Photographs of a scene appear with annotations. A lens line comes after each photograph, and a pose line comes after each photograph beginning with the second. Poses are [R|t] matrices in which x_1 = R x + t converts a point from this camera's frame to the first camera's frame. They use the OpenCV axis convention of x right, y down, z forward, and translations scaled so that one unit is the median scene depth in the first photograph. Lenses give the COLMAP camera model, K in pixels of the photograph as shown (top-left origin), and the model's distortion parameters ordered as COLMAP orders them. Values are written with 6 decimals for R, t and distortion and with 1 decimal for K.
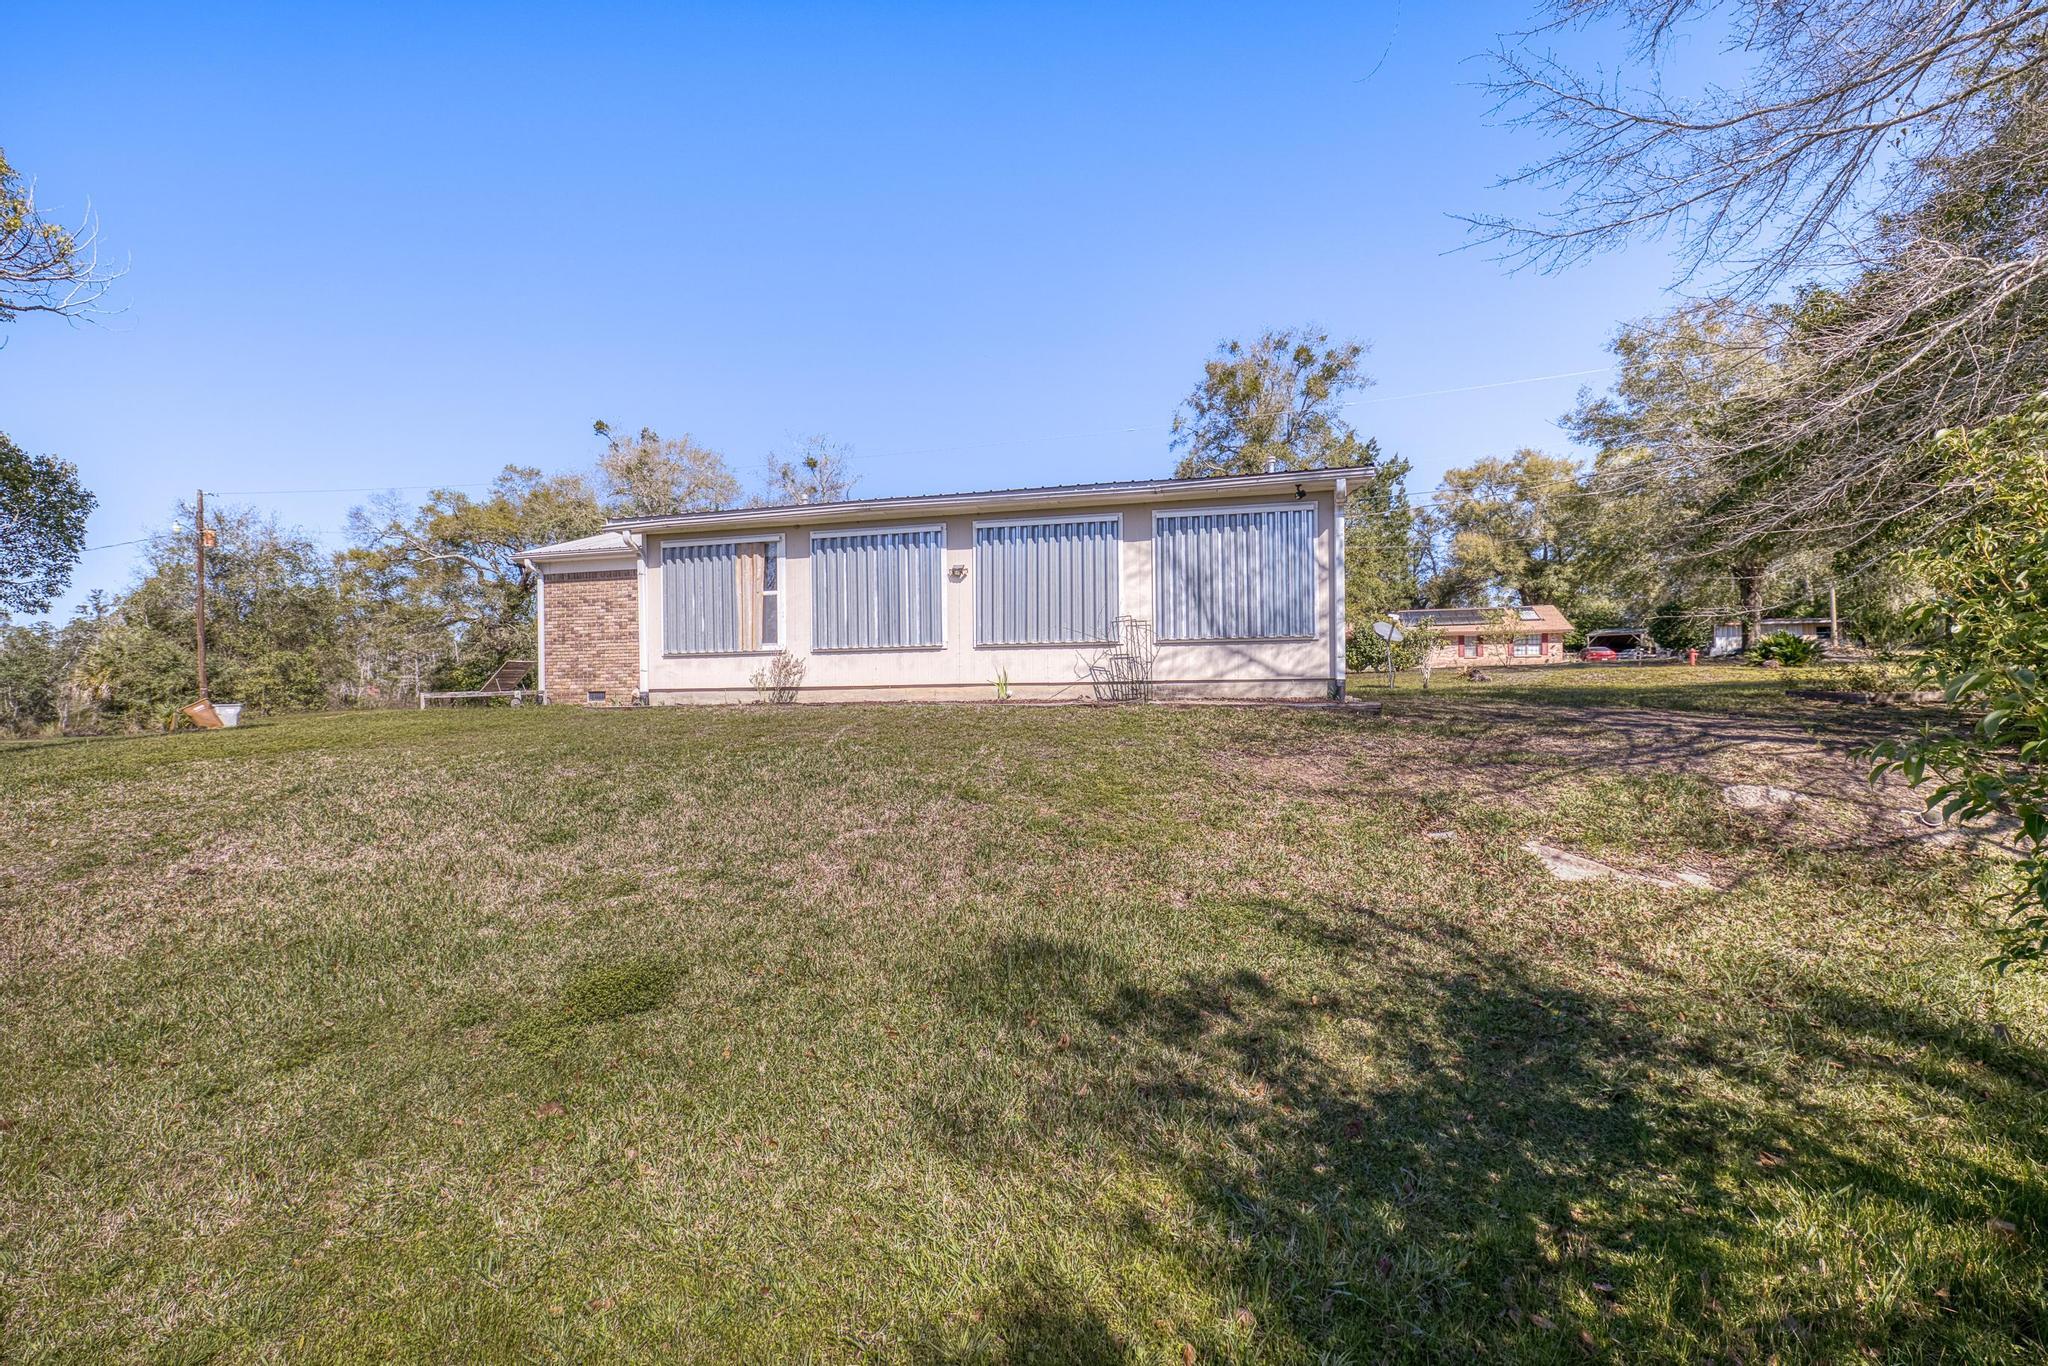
lens RADIAL K [[875.8, 0, 1013.5], [0, 875.8, 708.0], [0, 0, 1]] dist [0.000988, 0.001426]
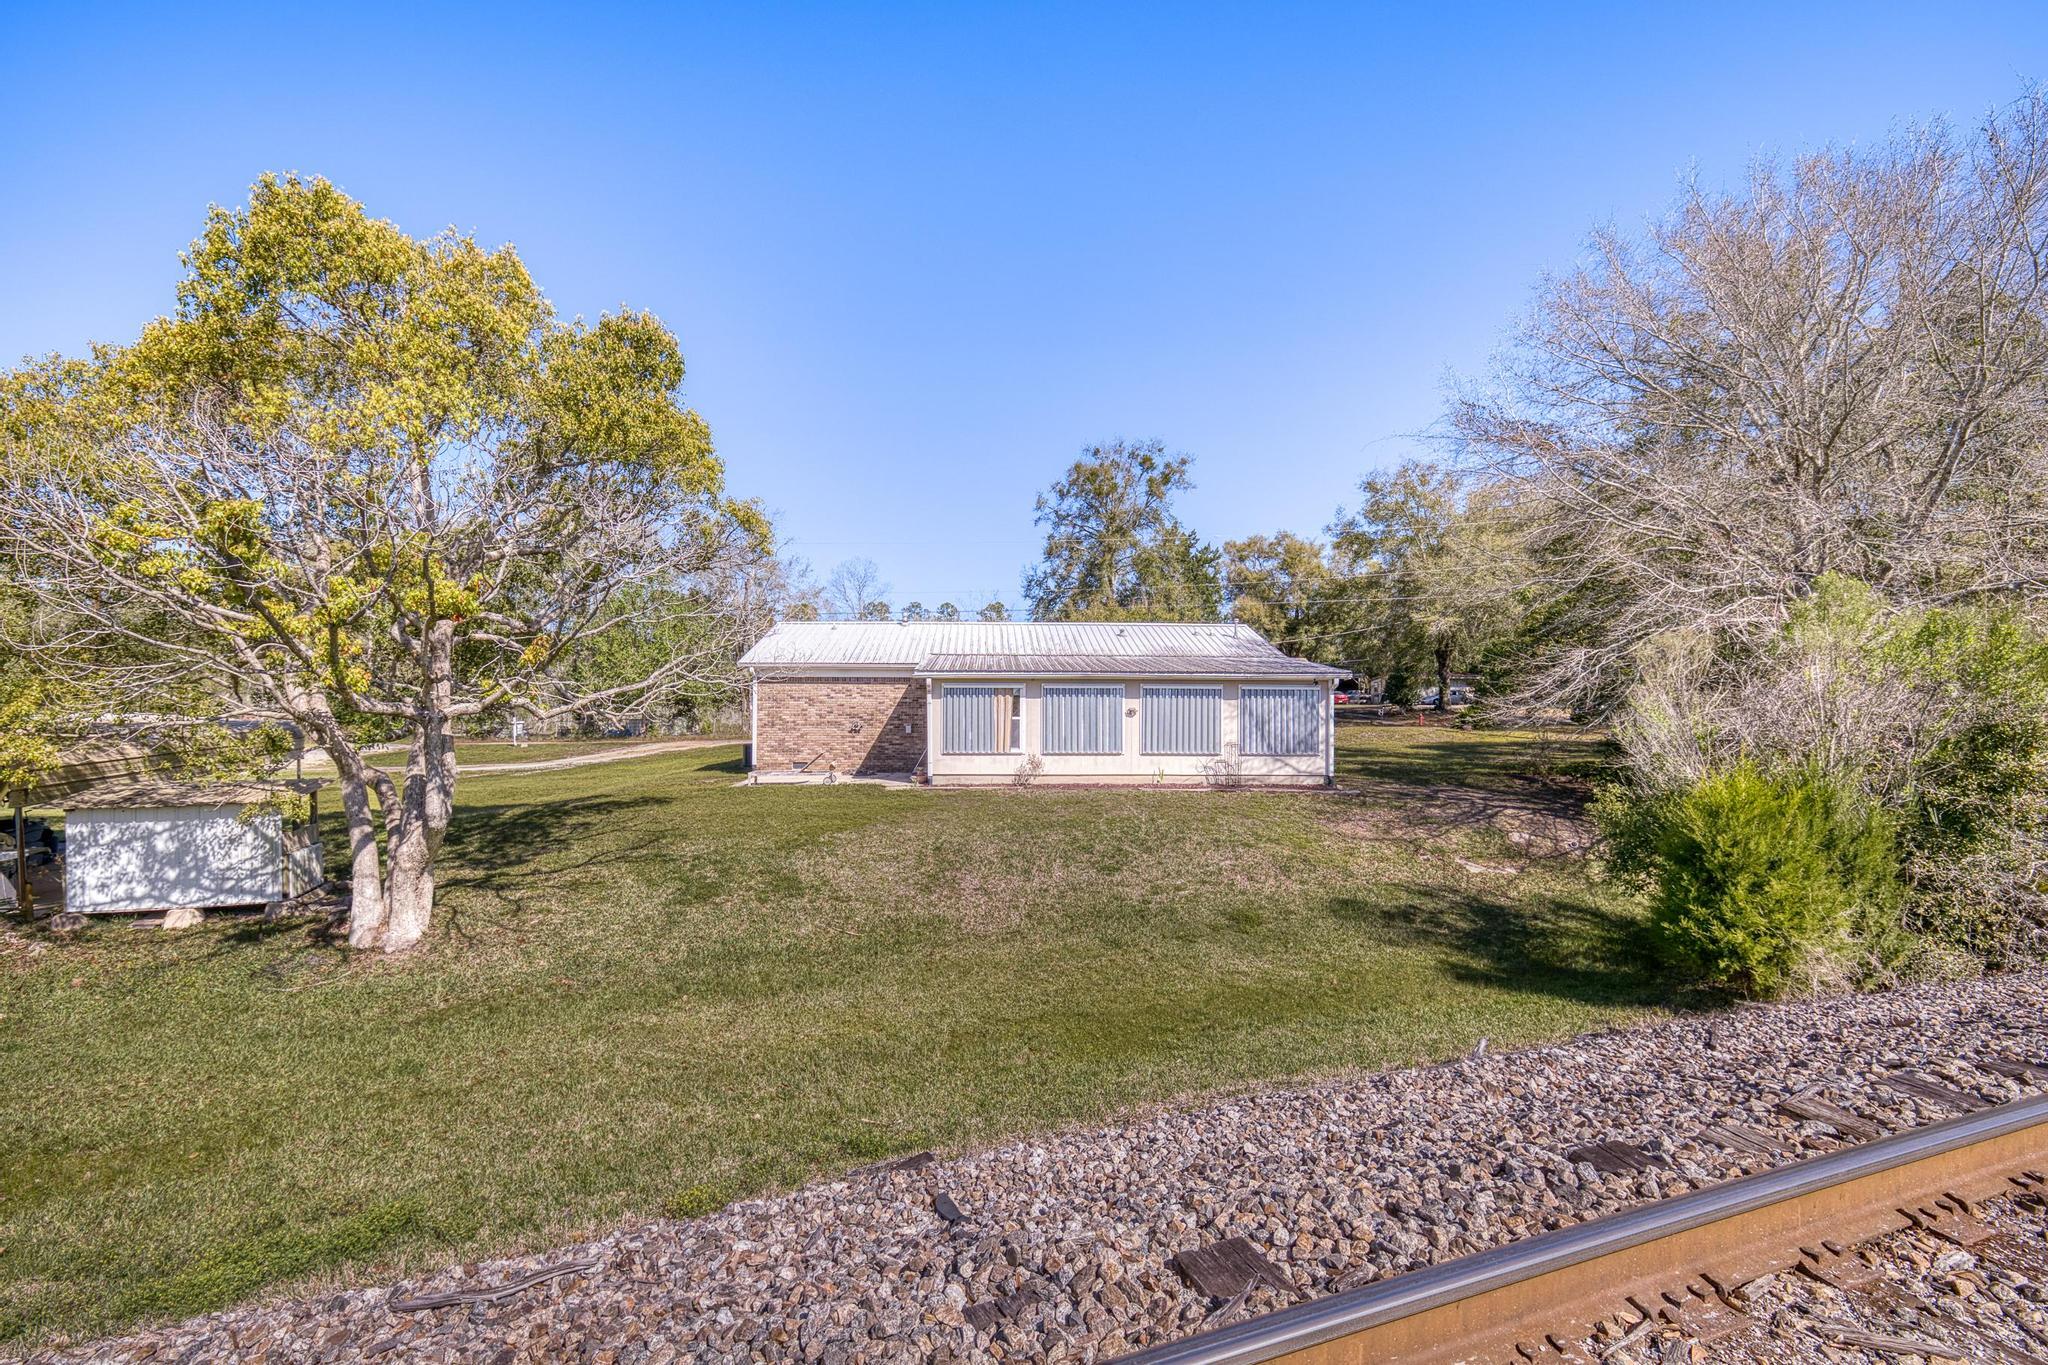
lens RADIAL K [[875.8, 0, 1013.5], [0, 875.8, 707.5], [0, 0, 1]] dist [0.000988, 0.001426]
pose [[0.962950, 0.015455, 0.269237, -0.770863], [-0.012820, 0.999851, -0.011542, -0.139139], [-0.269376, 0.007663, 0.963005, -0.650469]]
